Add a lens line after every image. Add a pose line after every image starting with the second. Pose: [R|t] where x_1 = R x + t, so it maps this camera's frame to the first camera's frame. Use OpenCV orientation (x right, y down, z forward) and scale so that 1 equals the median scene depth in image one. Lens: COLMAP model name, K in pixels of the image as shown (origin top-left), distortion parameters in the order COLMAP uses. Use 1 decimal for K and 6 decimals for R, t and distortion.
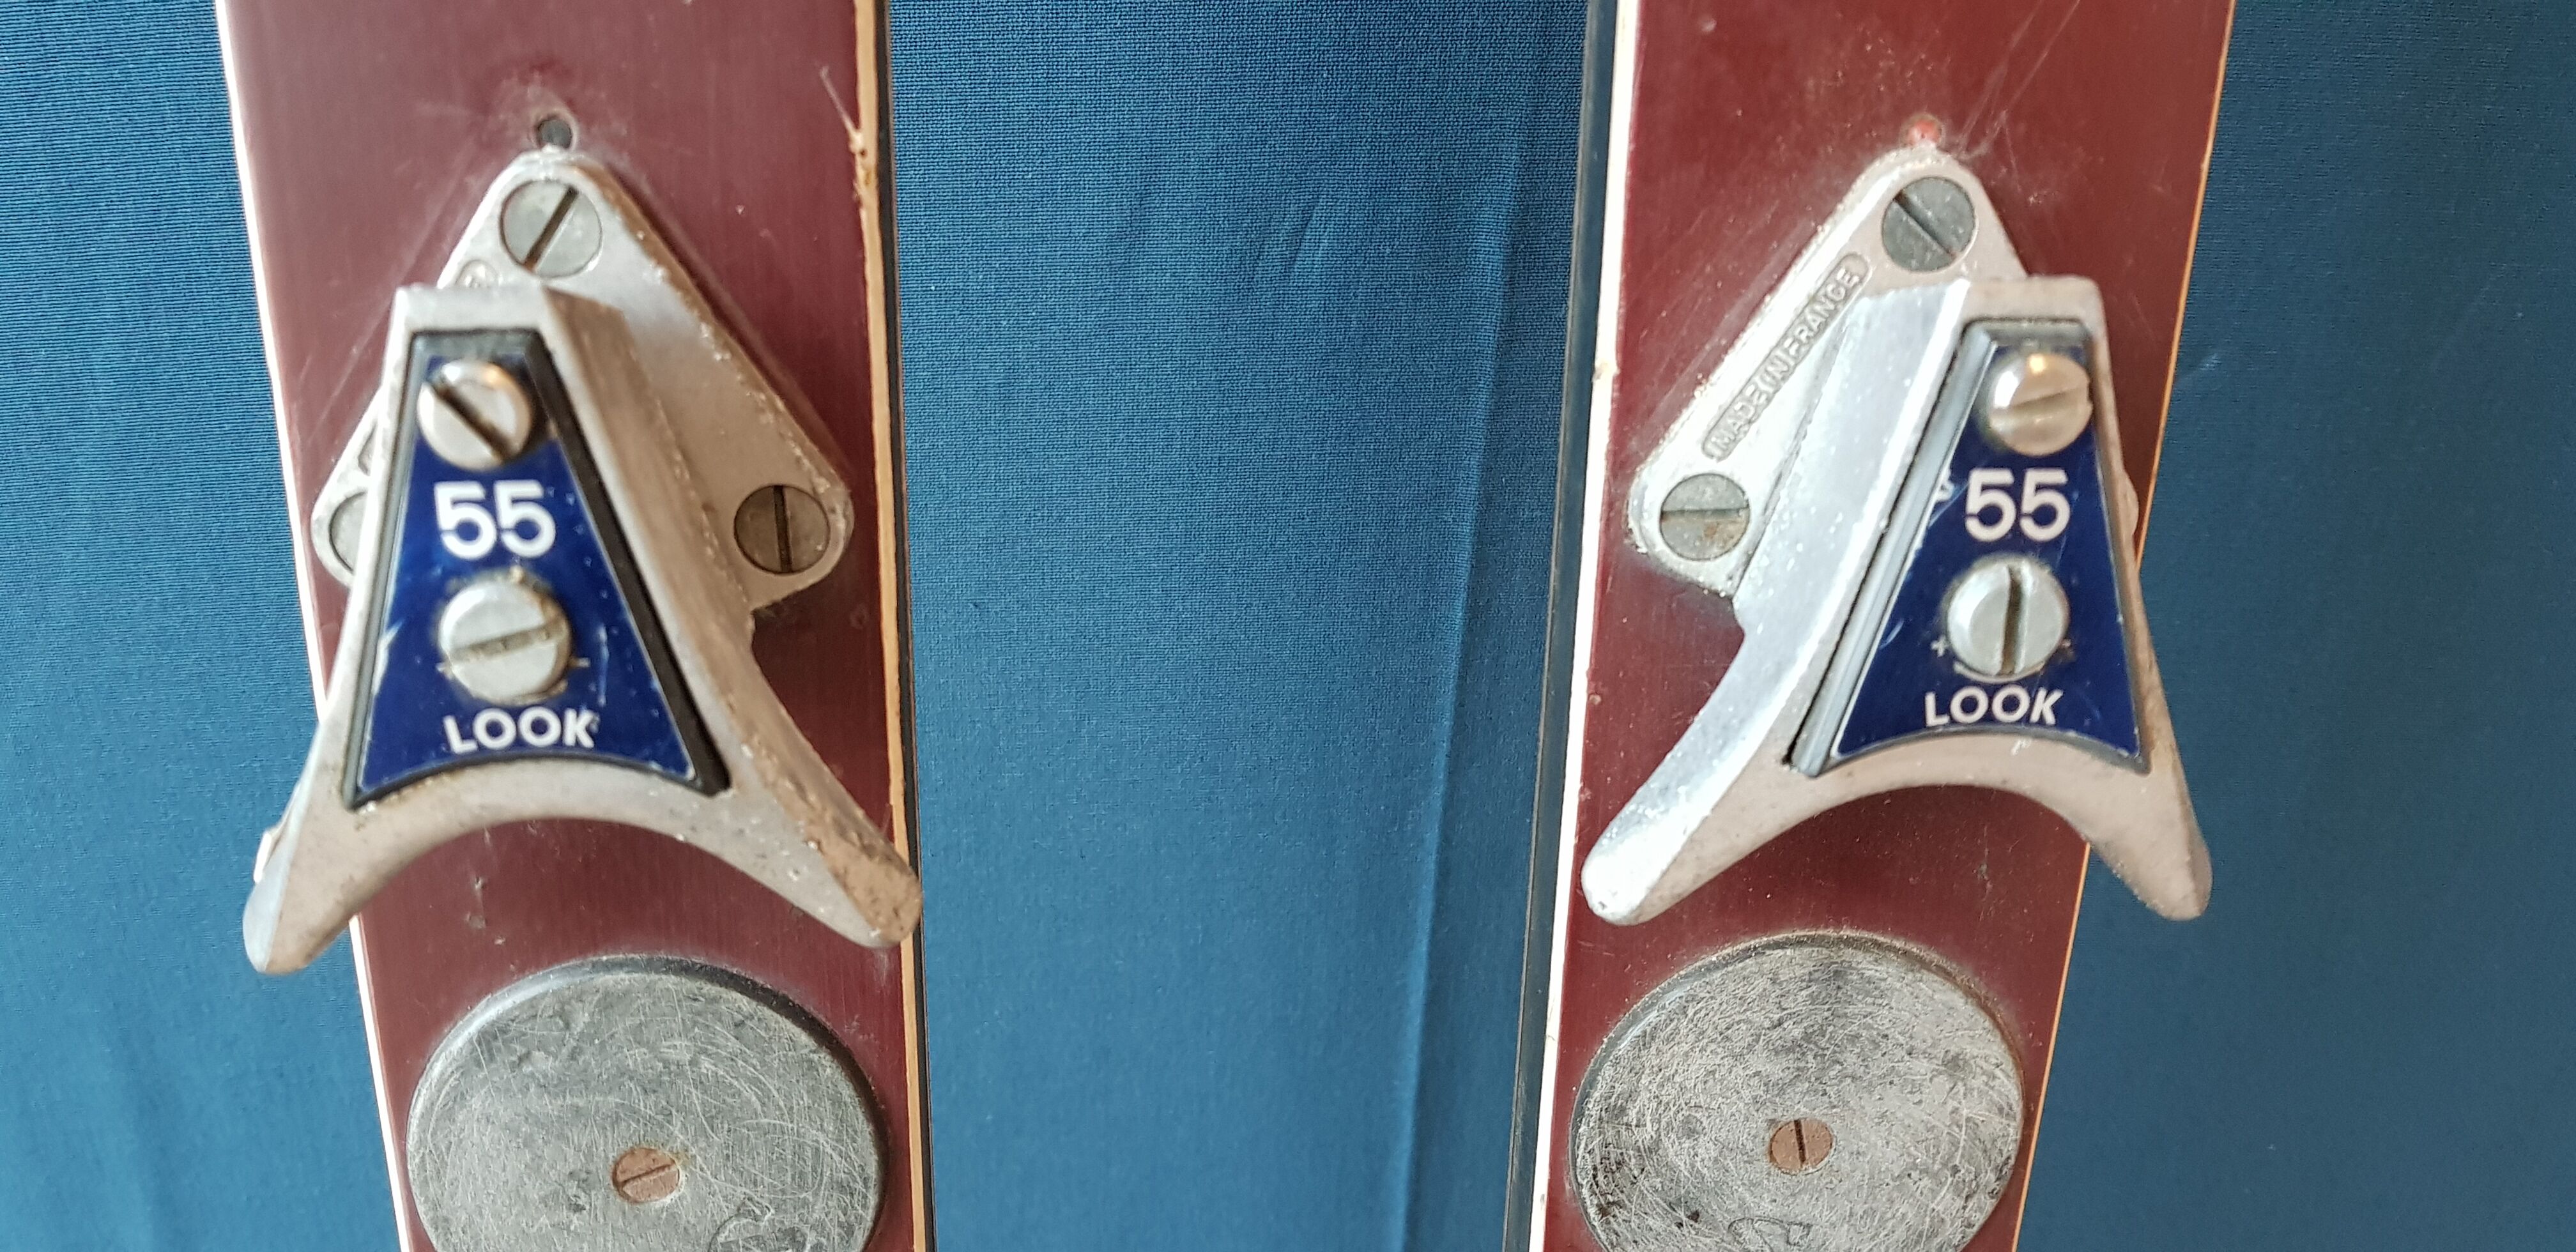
lens RADIAL K [[2398.6, 0, 1219.1], [0, 2398.6, 625.3], [0, 0, 1]] dist [-0.167861, -0.000853]
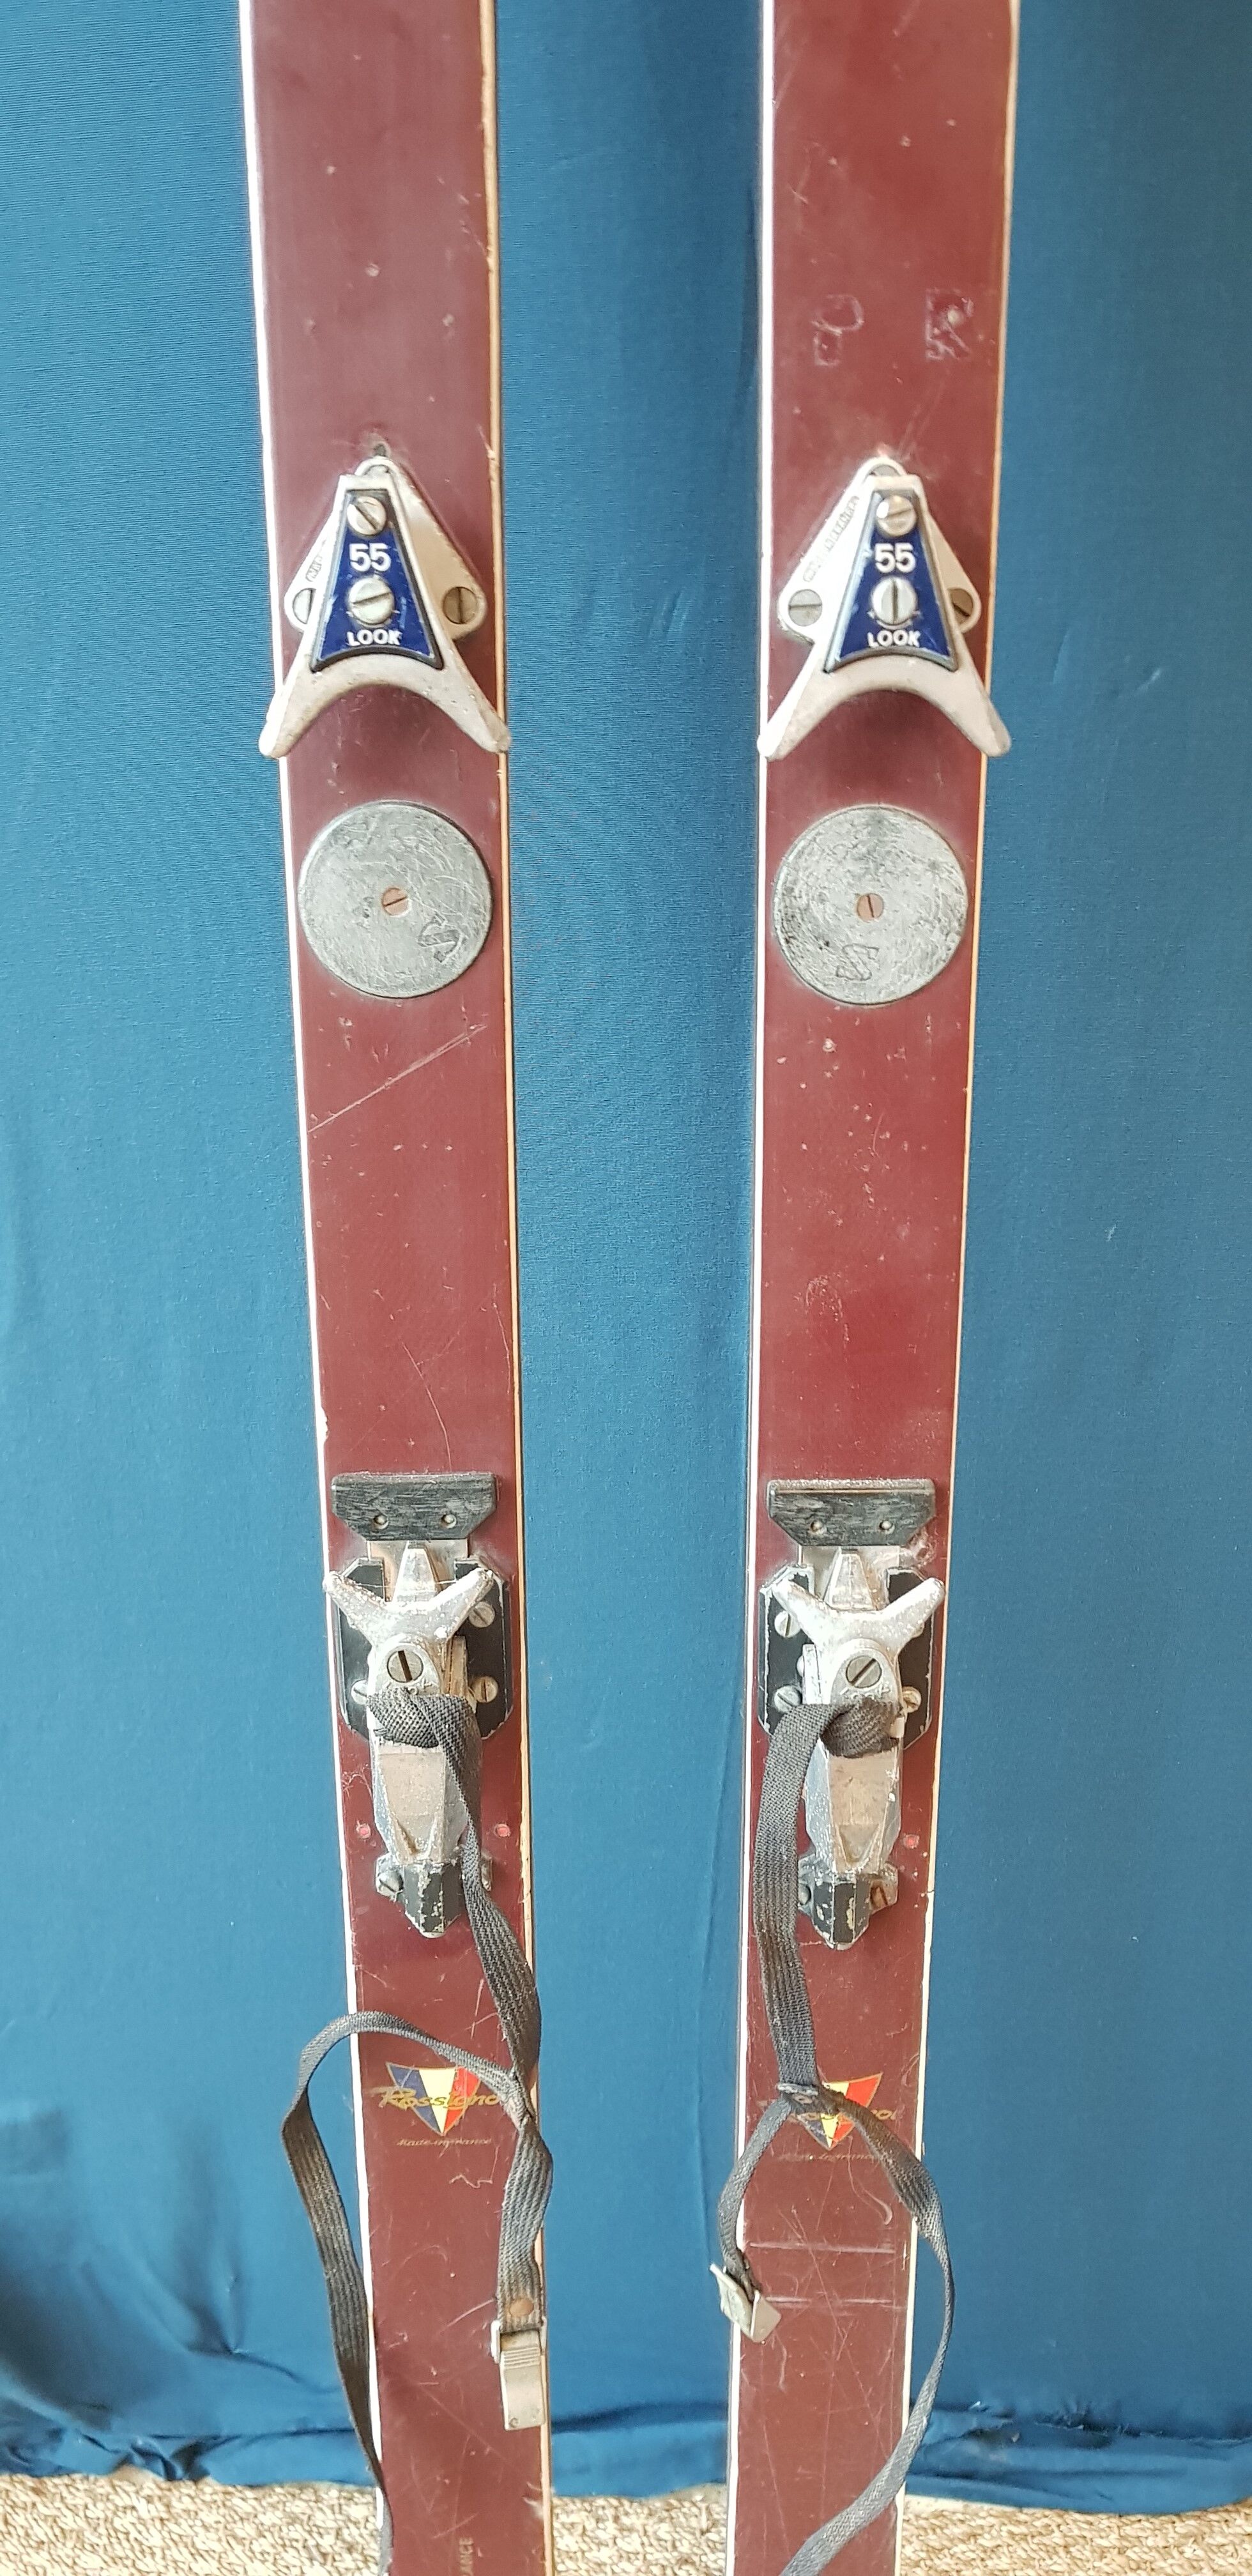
lens RADIAL K [[2144.3, 0, 617.1], [0, 2144.3, 1289.9], [0, 0, 1]] dist [-0.006458, -0.008543]
pose [[0.998129, 0.002479, -0.061098, 0.155326], [-0.006326, 0.998003, -0.062848, 0.937419], [0.060820, 0.063117, 0.996151, -1.451247]]
